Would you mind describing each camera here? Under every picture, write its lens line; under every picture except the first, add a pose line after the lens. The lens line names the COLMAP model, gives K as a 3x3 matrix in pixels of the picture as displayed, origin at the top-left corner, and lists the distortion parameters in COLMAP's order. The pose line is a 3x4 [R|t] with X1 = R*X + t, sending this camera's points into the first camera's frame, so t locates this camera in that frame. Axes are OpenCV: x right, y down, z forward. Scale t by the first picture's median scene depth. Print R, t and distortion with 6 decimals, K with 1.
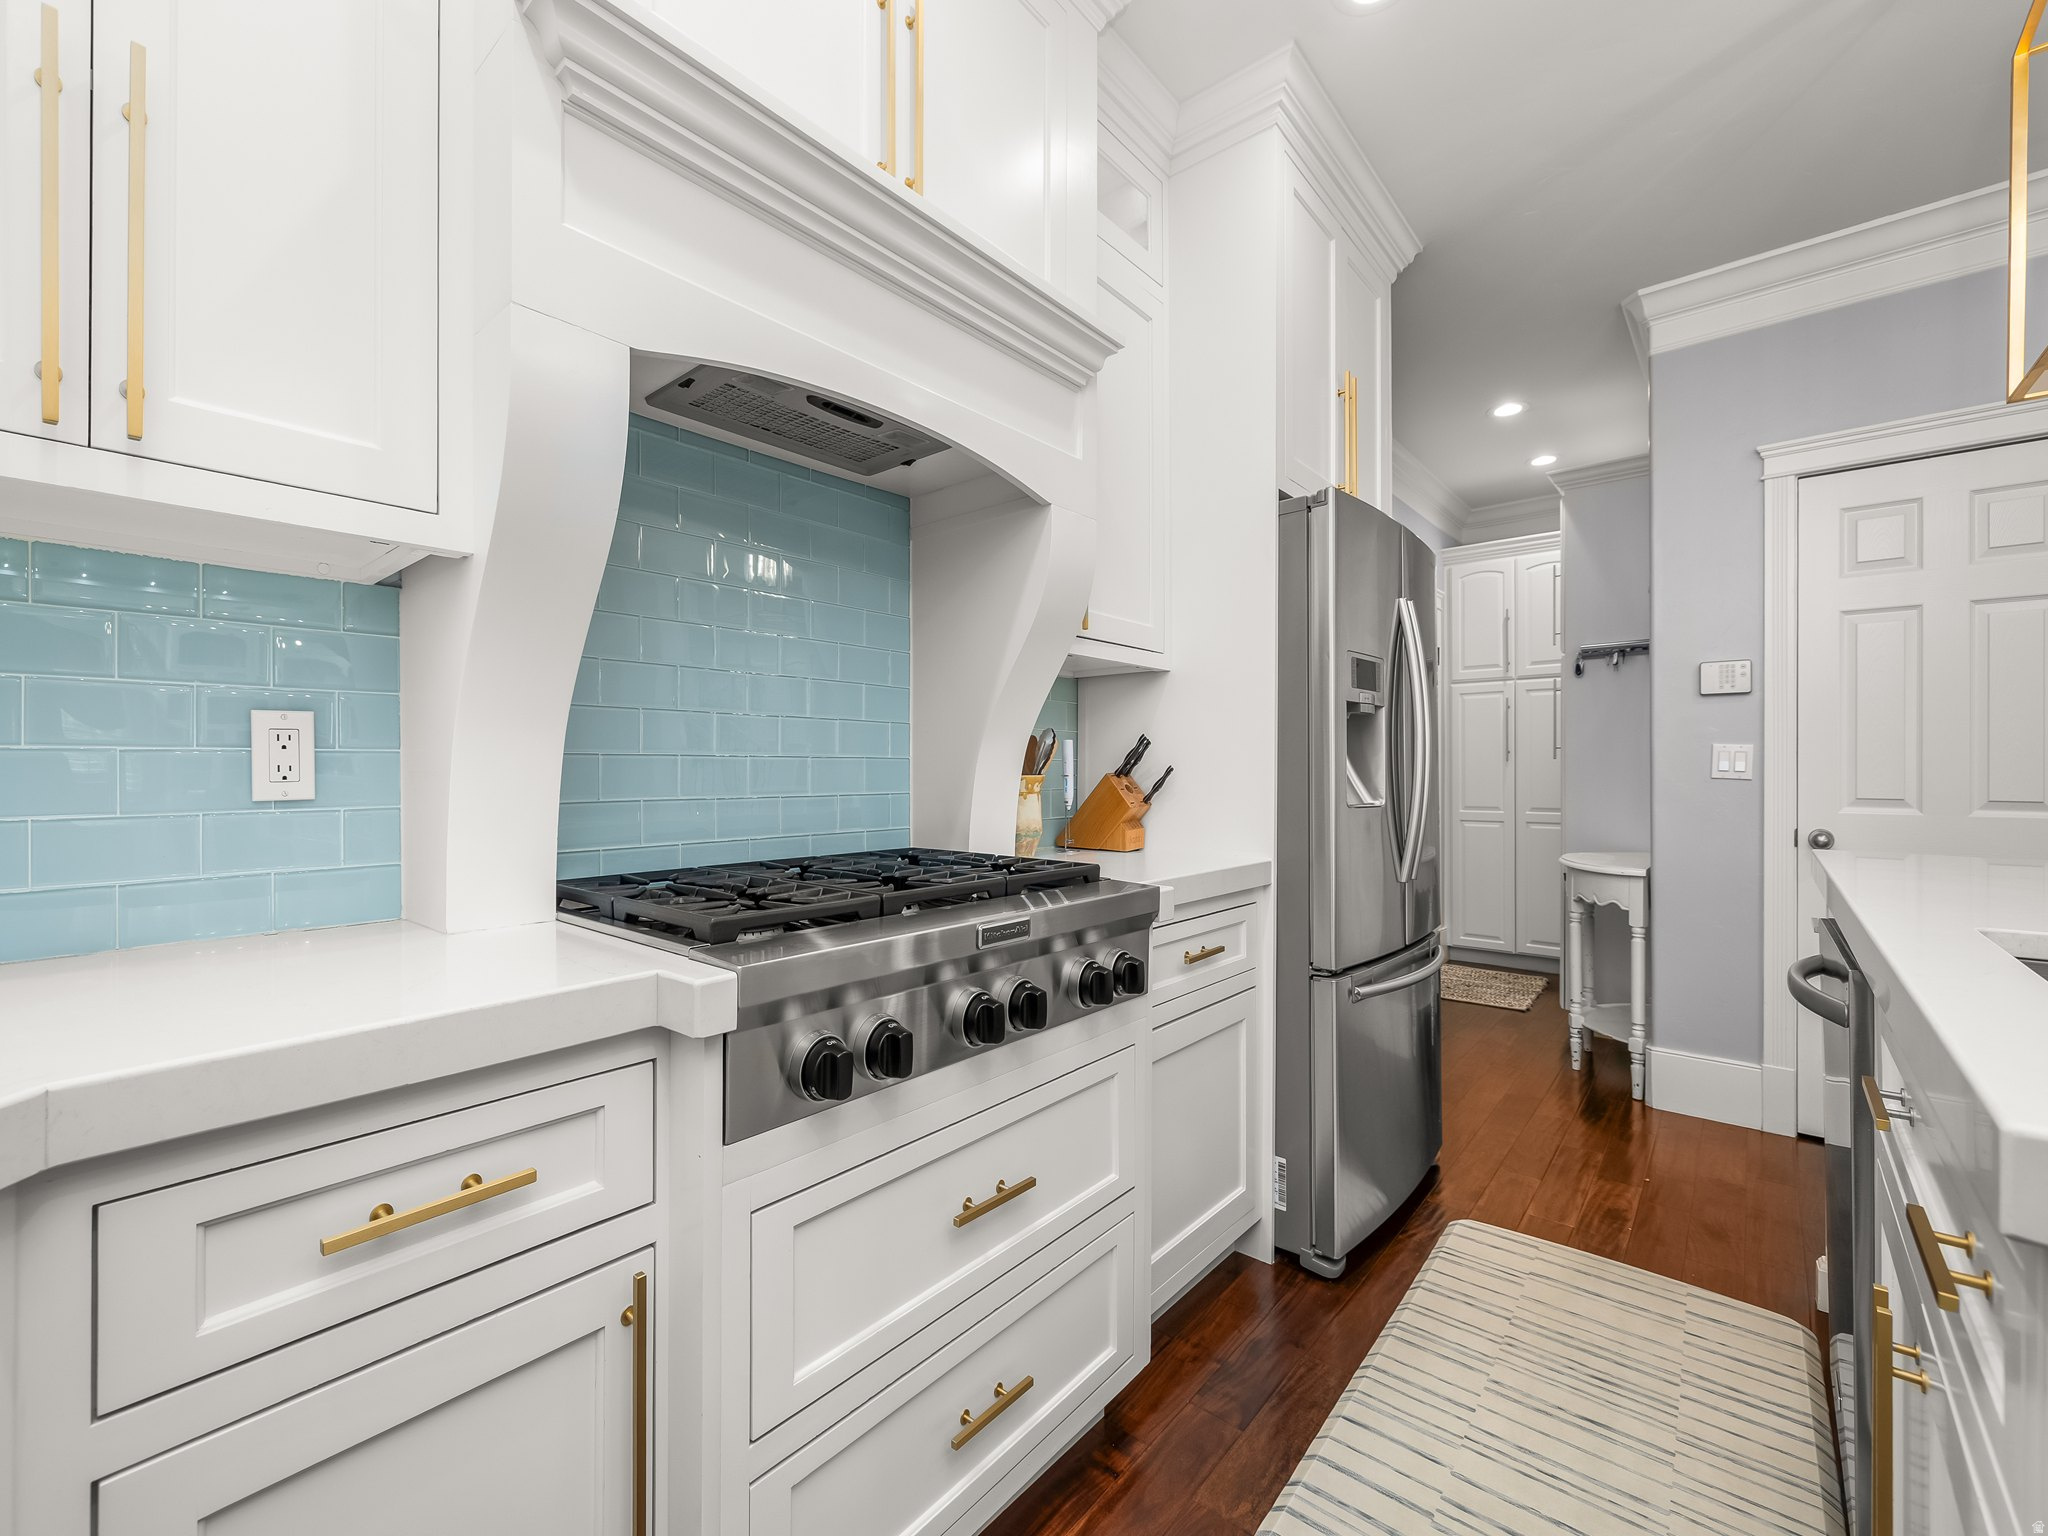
lens RADIAL K [[863.5, 0, 1024.0], [0, 863.5, 768.0], [0, 0, 1]] dist [0.000775, 0.000120]
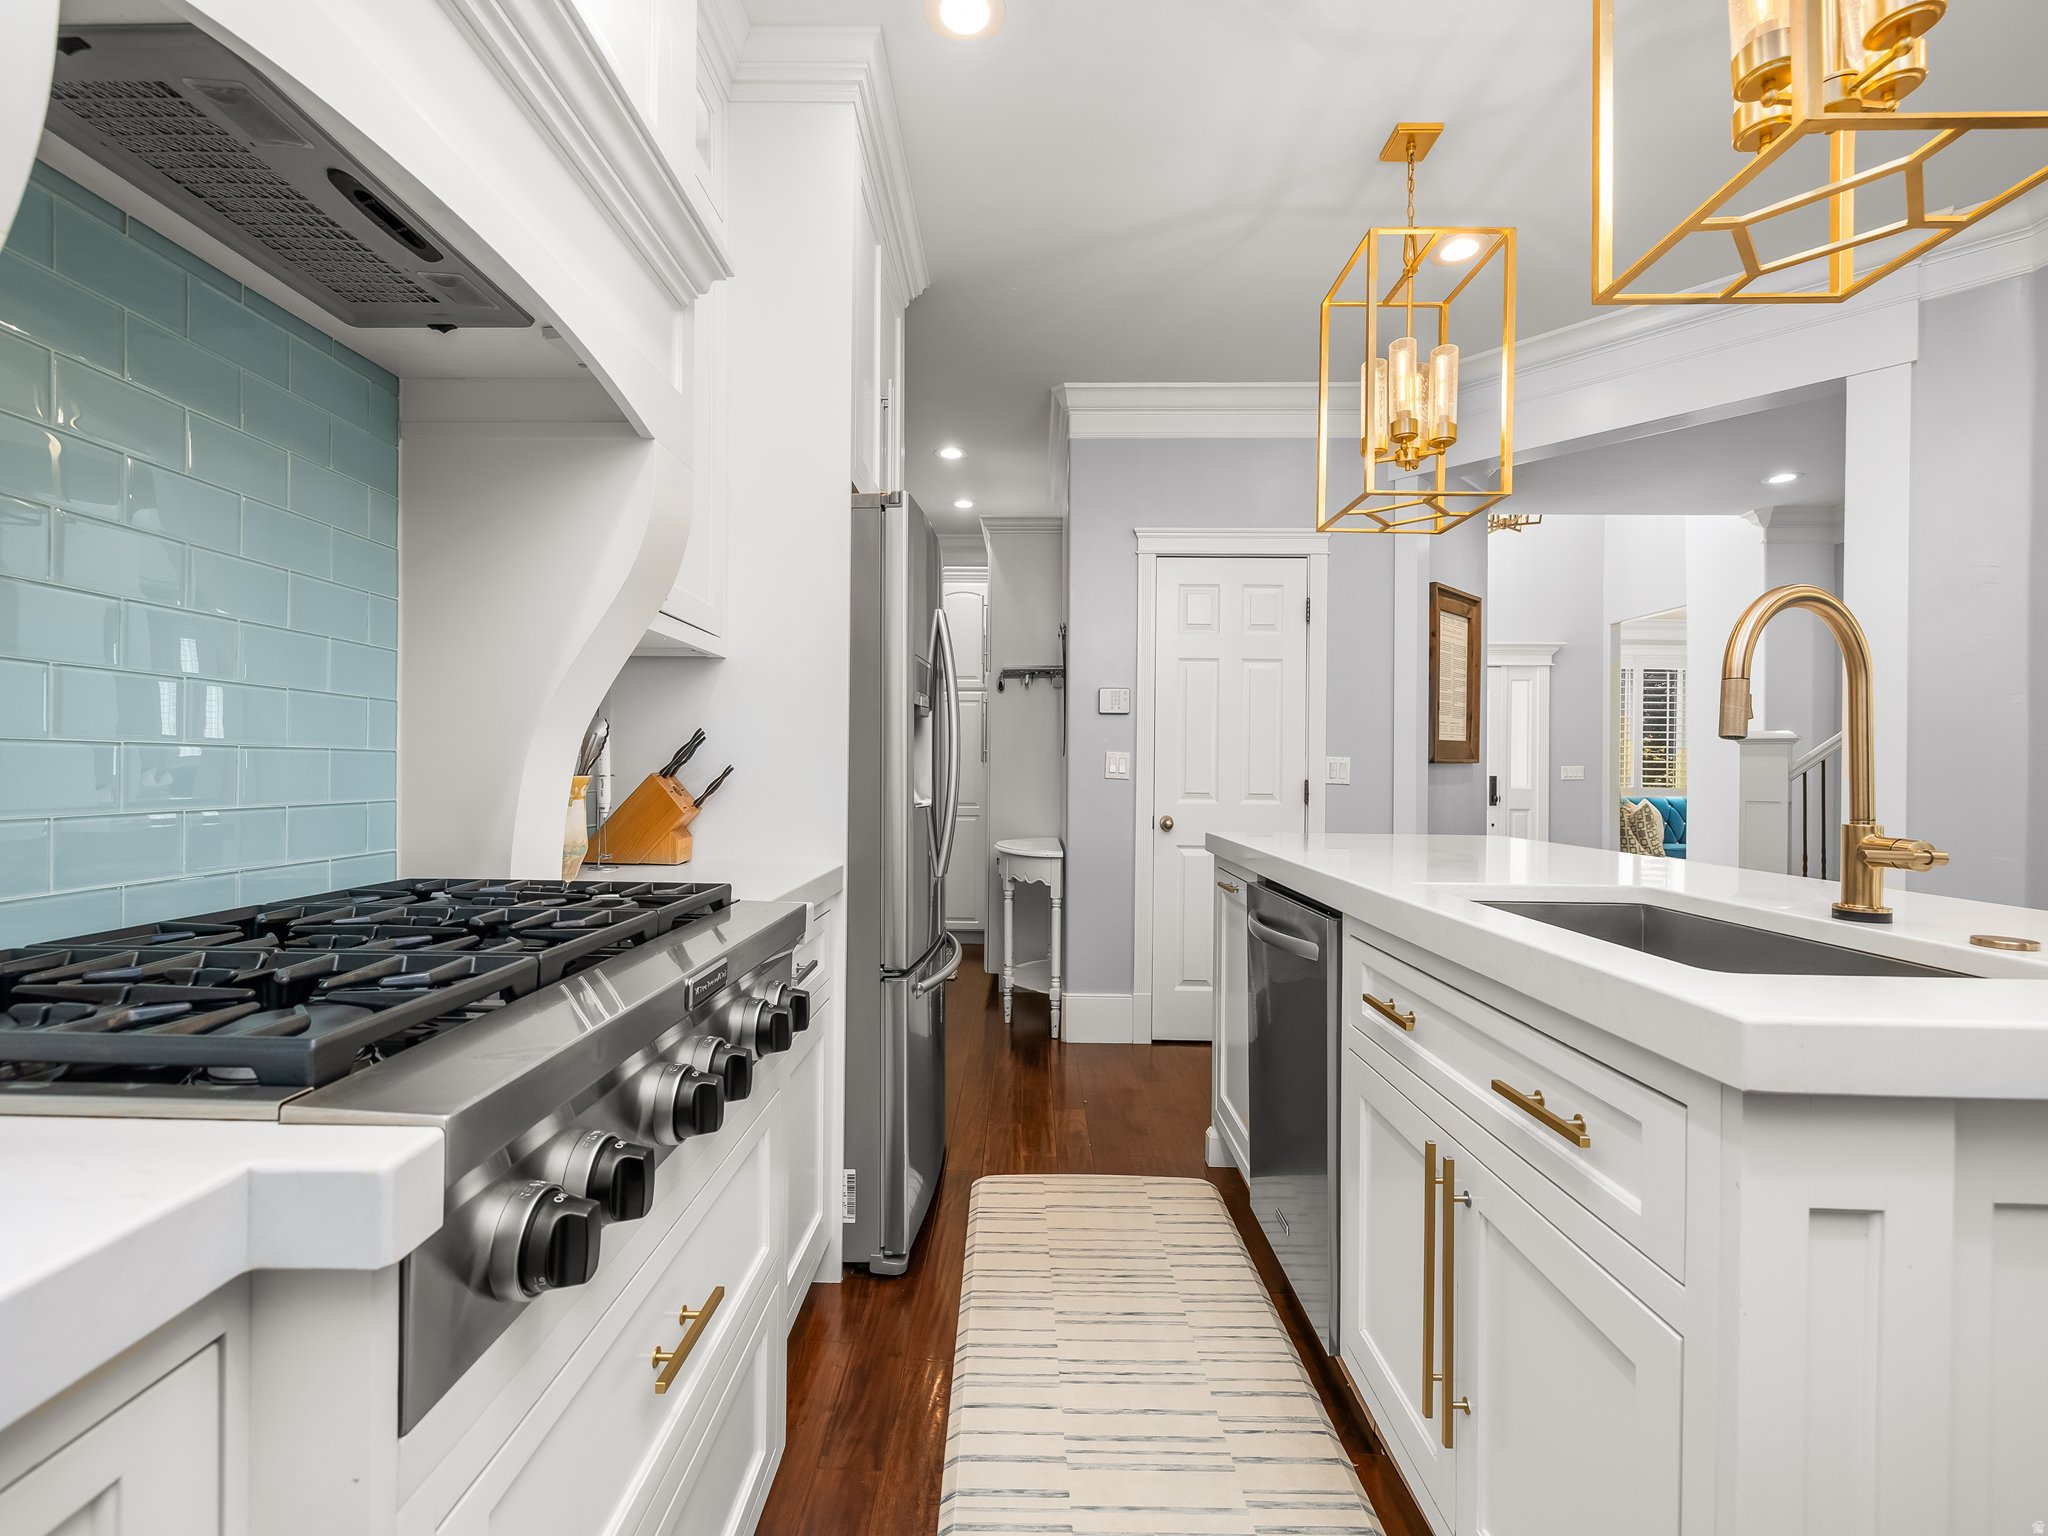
lens RADIAL K [[858.3, 0, 1012.4], [0, 858.3, 769.5], [0, 0, 1]] dist [0.000825, 0.000088]
pose [[0.771988, 0.006627, 0.635603, -0.179769], [-0.010013, 0.999948, 0.001735, -0.002507], [-0.635559, -0.007704, 0.772014, 0.142018]]
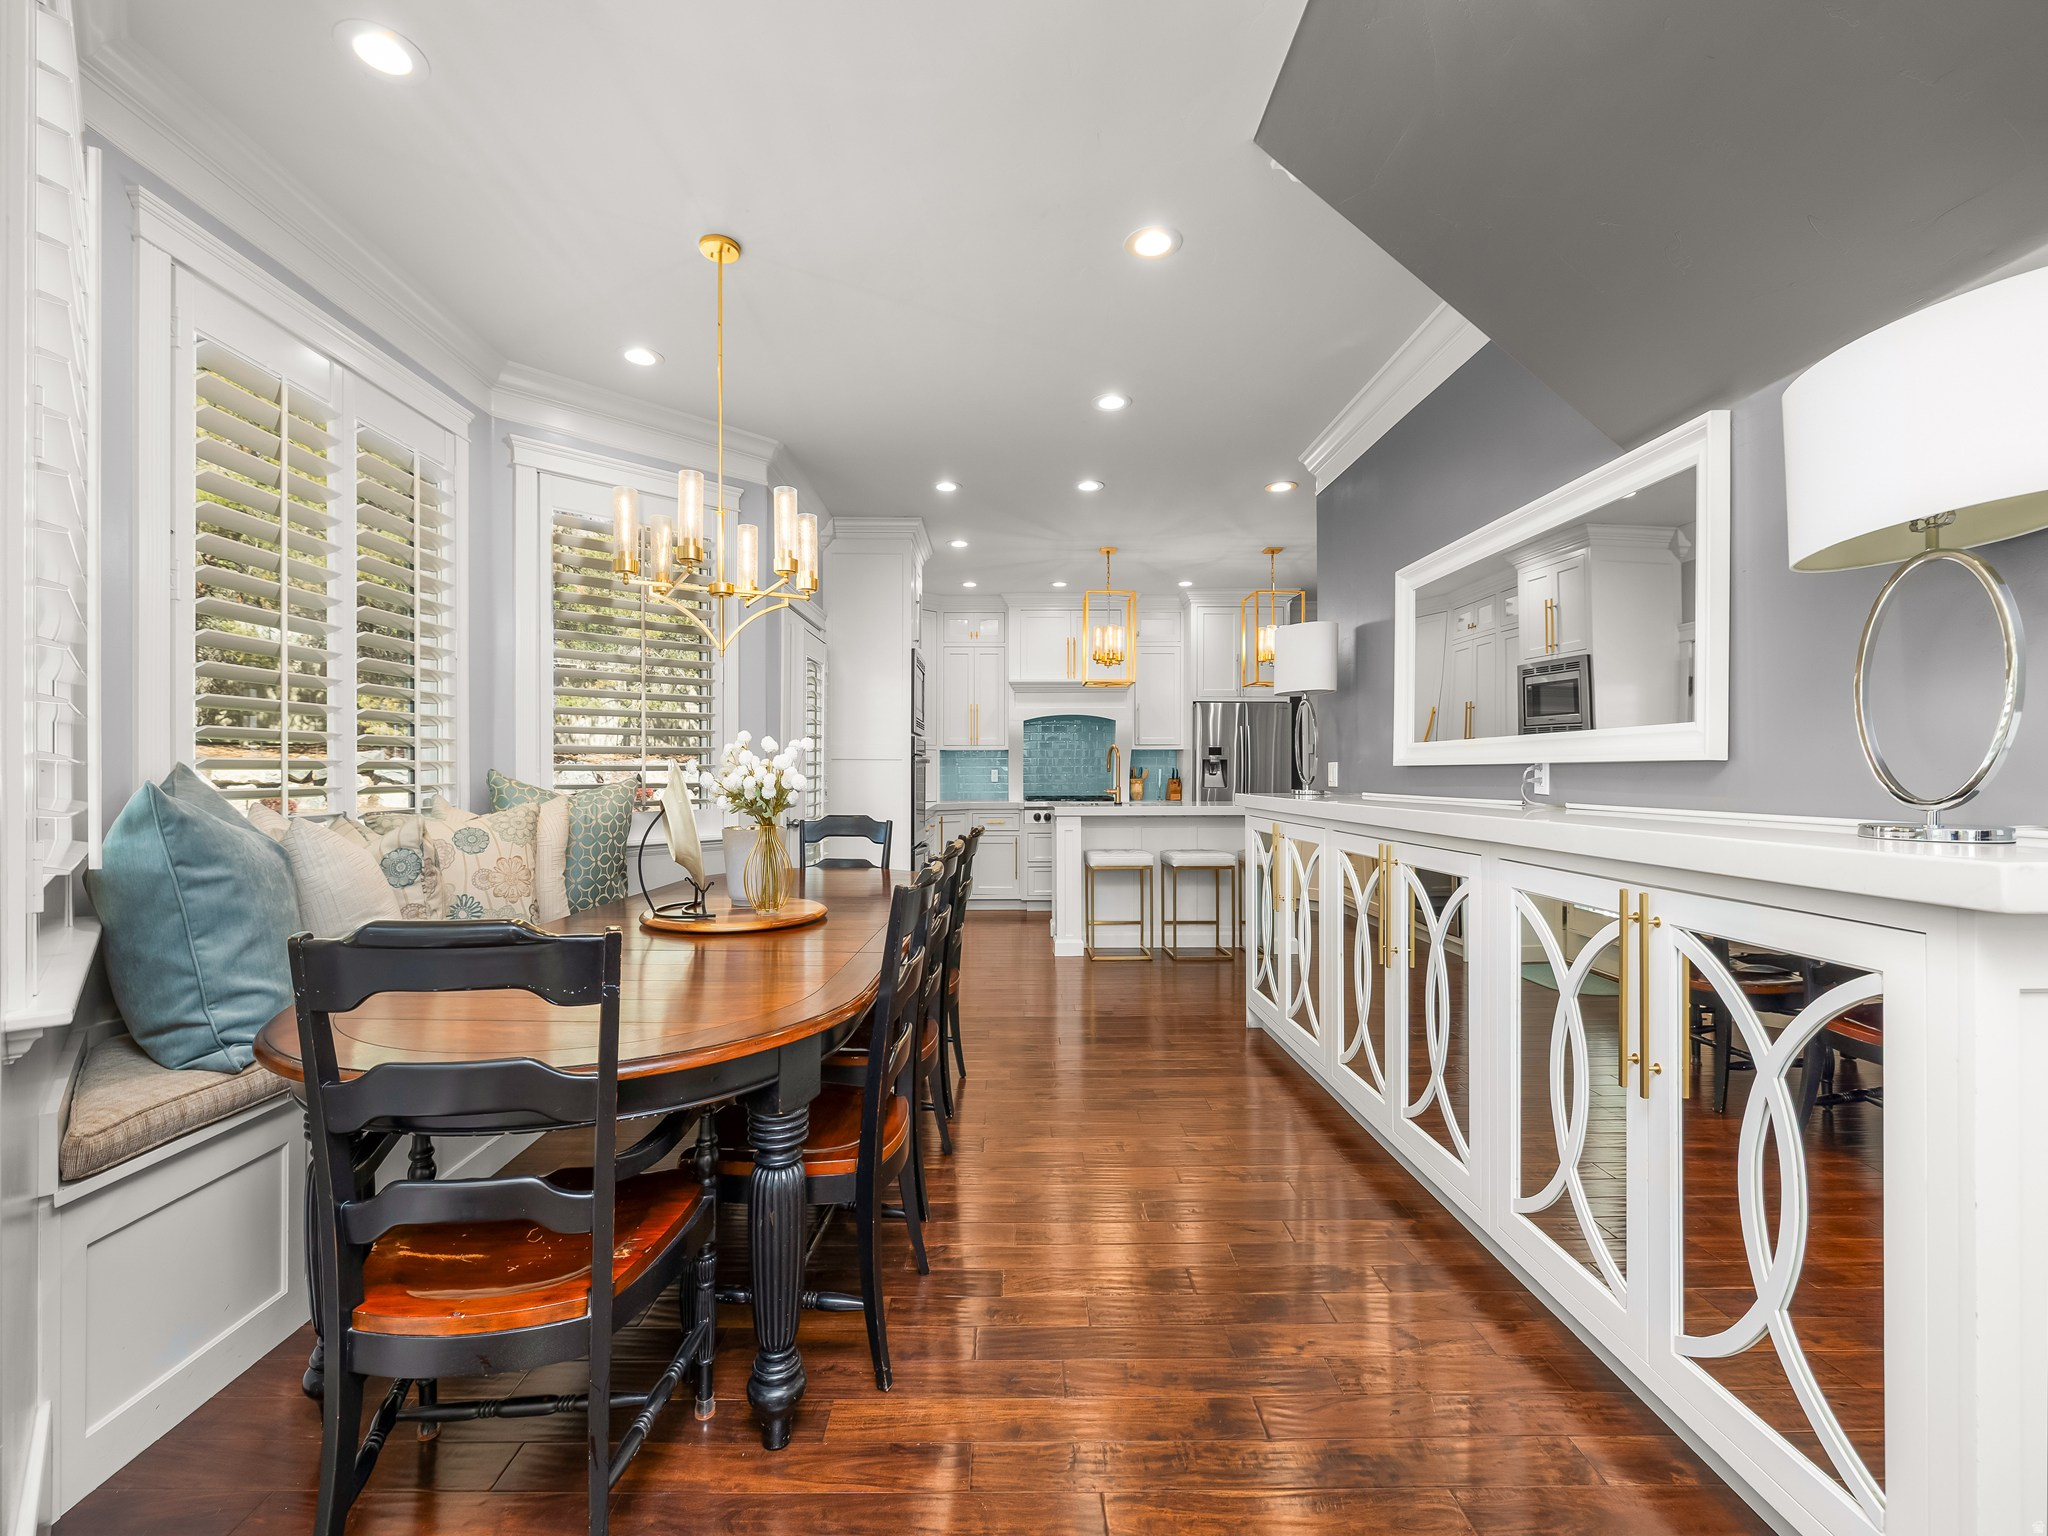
lens RADIAL K [[867.6, 0, 1015.4], [0, 867.6, 766.6], [0, 0, 1]] dist [-0.001531, -0.000117]
pose [[0.665681, -0.005413, -0.746217, 2.569392], [0.001442, 0.999981, -0.005967, -0.024910], [0.746235, 0.002896, 0.665676, -2.036296]]
